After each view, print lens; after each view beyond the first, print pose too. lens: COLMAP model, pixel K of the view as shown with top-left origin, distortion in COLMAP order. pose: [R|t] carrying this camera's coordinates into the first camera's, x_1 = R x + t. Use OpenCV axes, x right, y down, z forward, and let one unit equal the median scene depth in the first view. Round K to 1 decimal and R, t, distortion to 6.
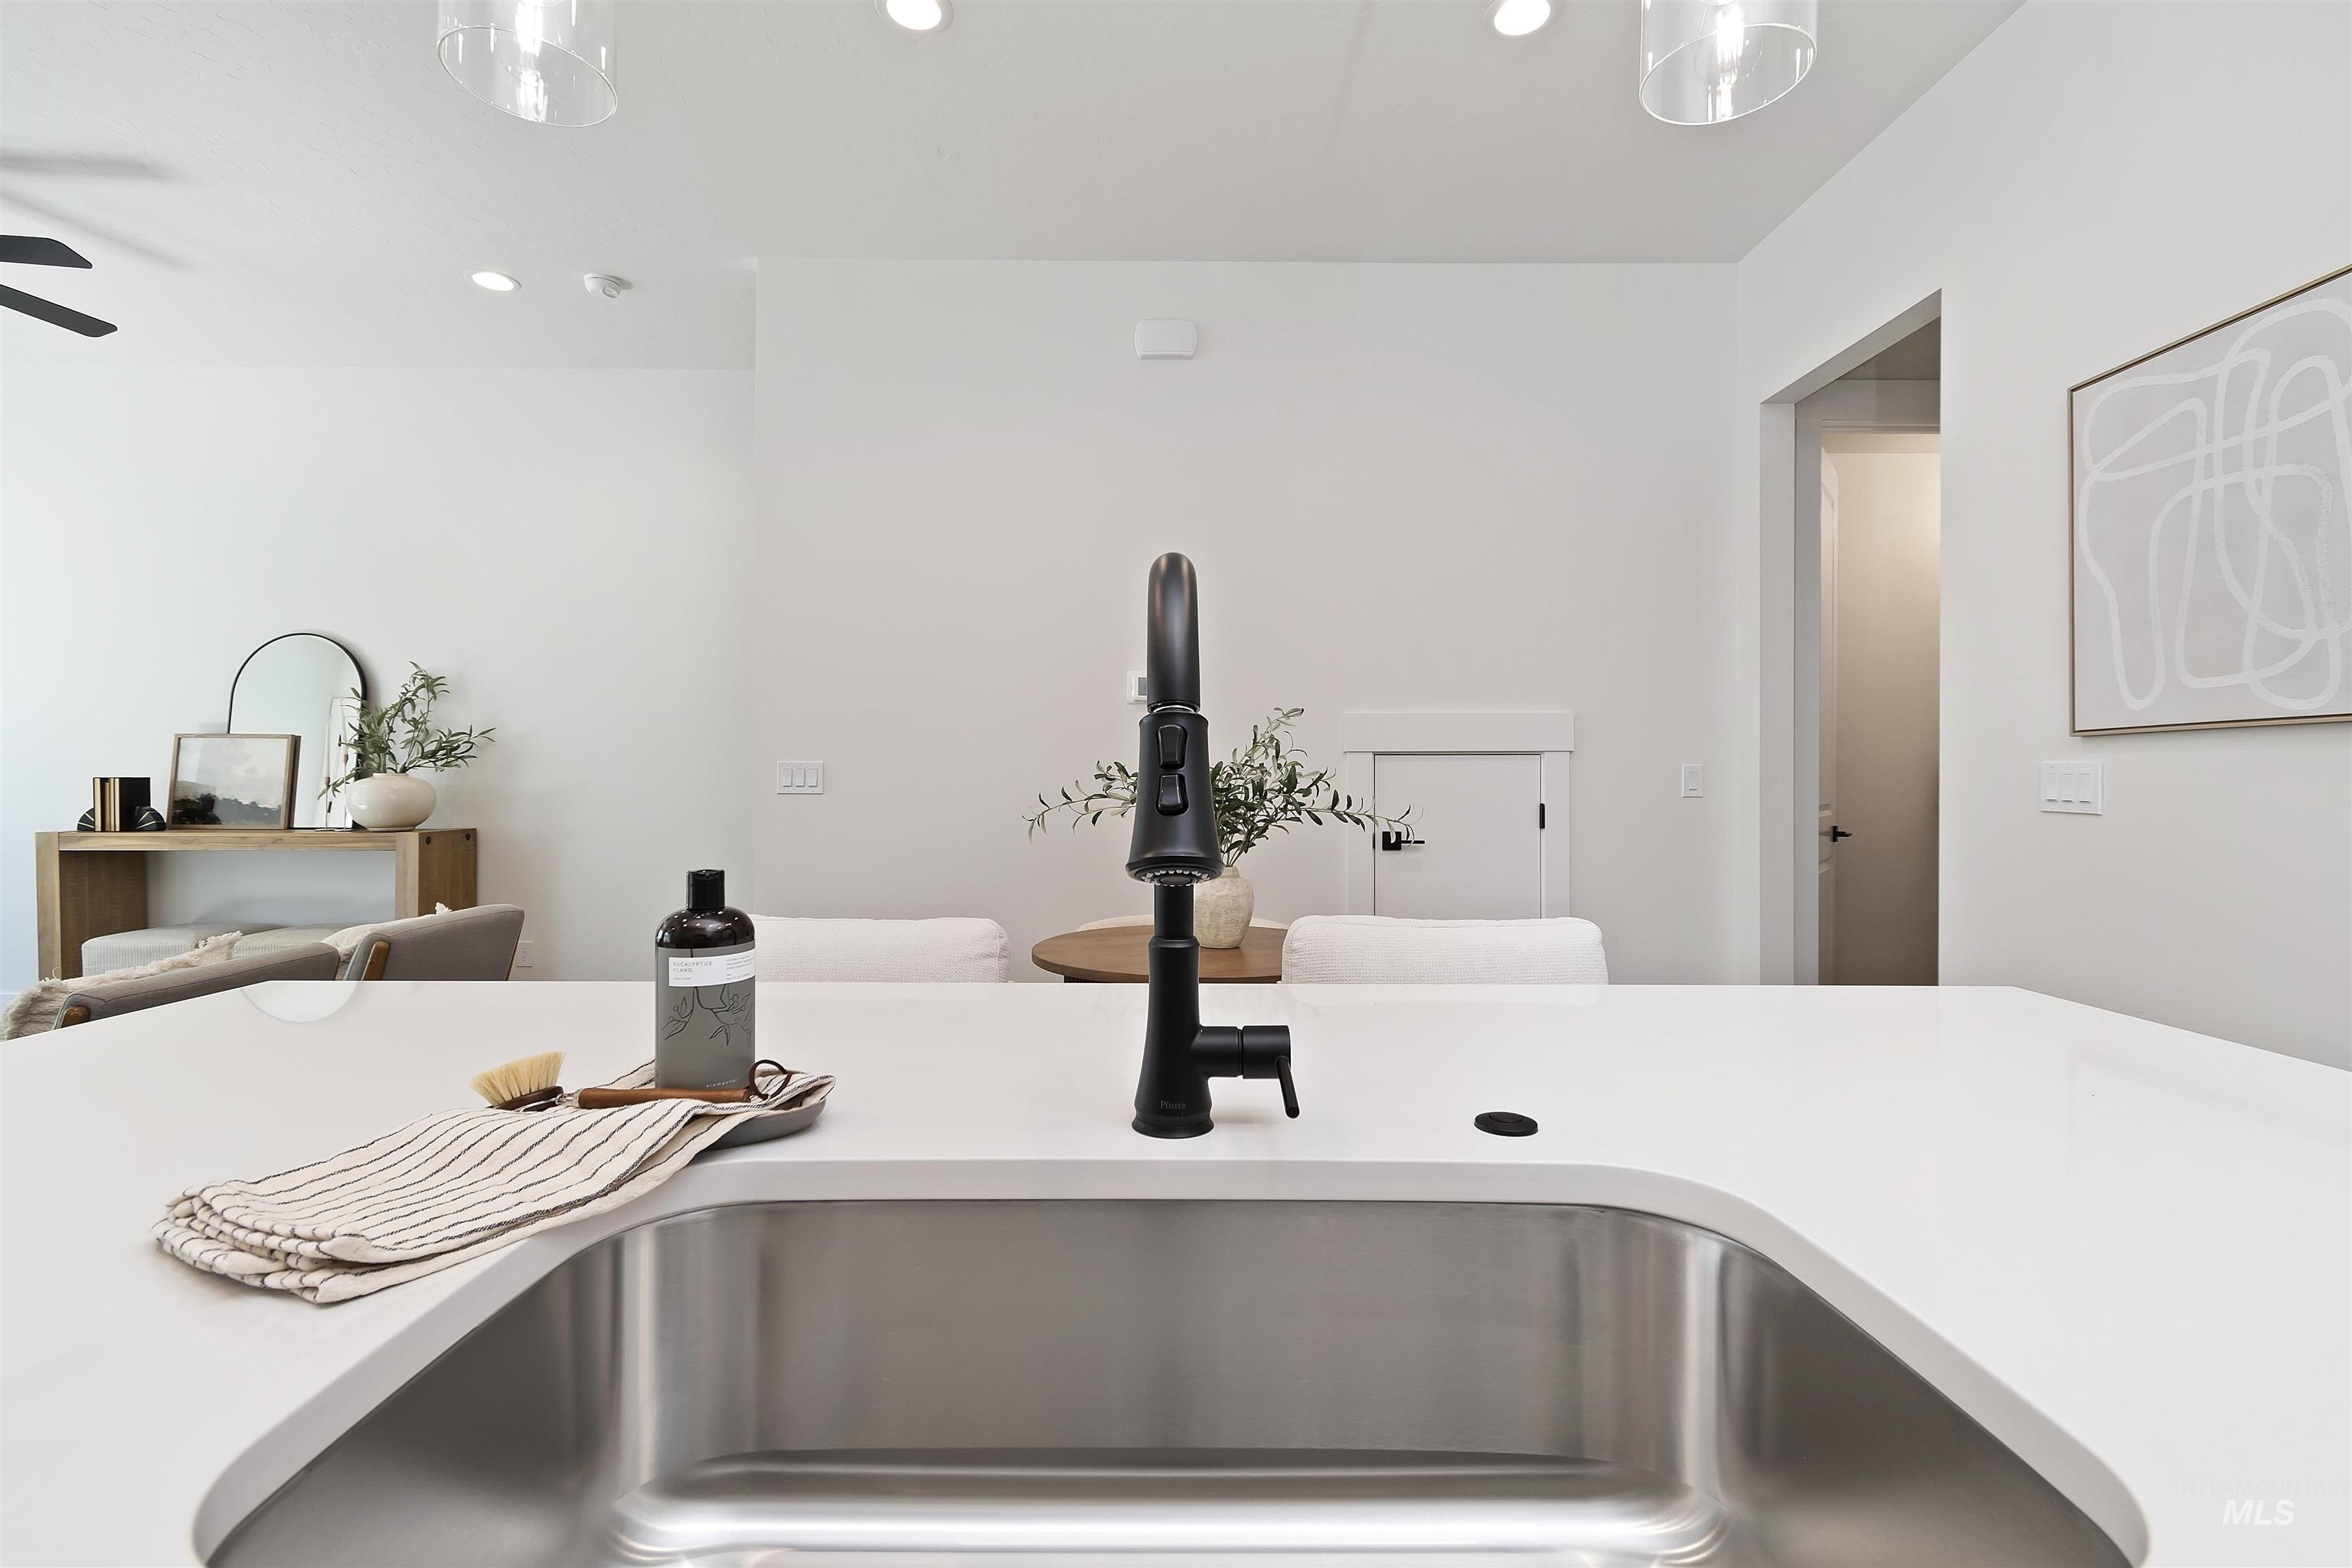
lens RADIAL K [[1043.5, 0, 1176.0], [0, 1043.5, 784.0], [0, 0, 1]] dist [0.000215, -0.000303]
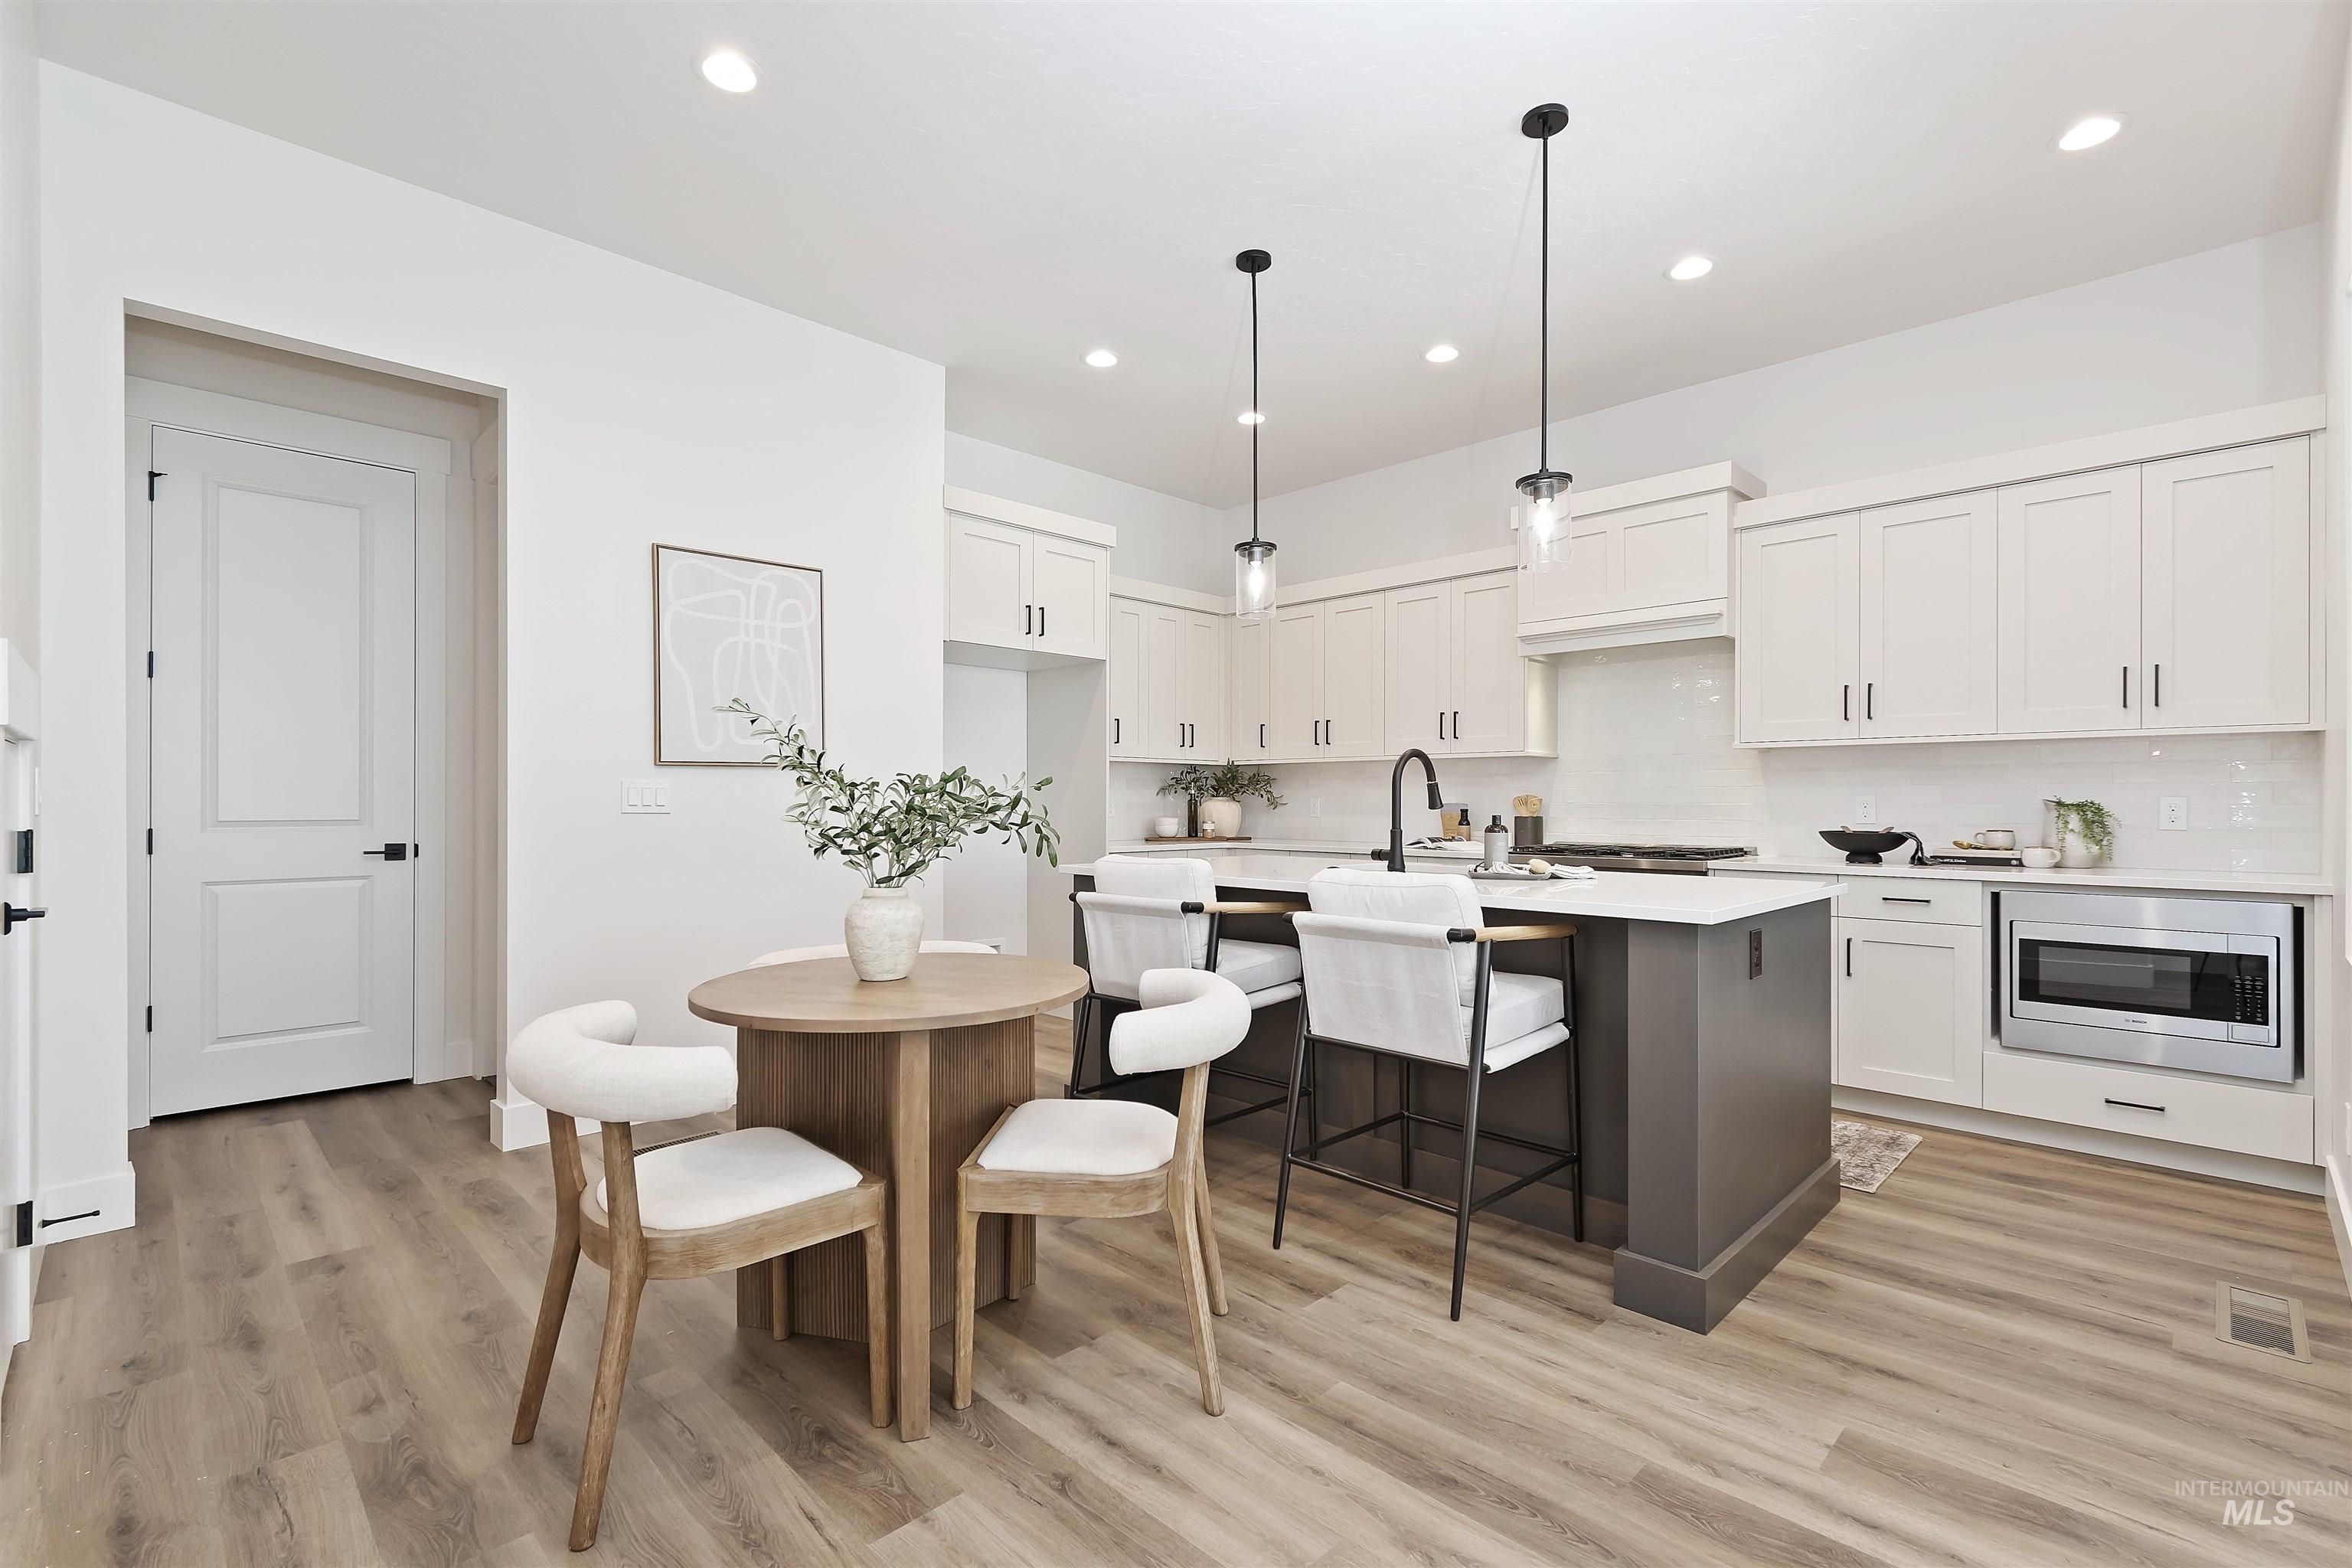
lens RADIAL K [[1043.5, 0, 1176.0], [0, 1043.5, 784.0], [0, 0, 1]] dist [0.000215, -0.000303]
pose [[-0.705350, -0.012132, 0.708756, -0.756715], [-0.007436, 0.999925, 0.009716, -0.034261], [-0.708821, 0.001583, -0.705387, 1.436045]]
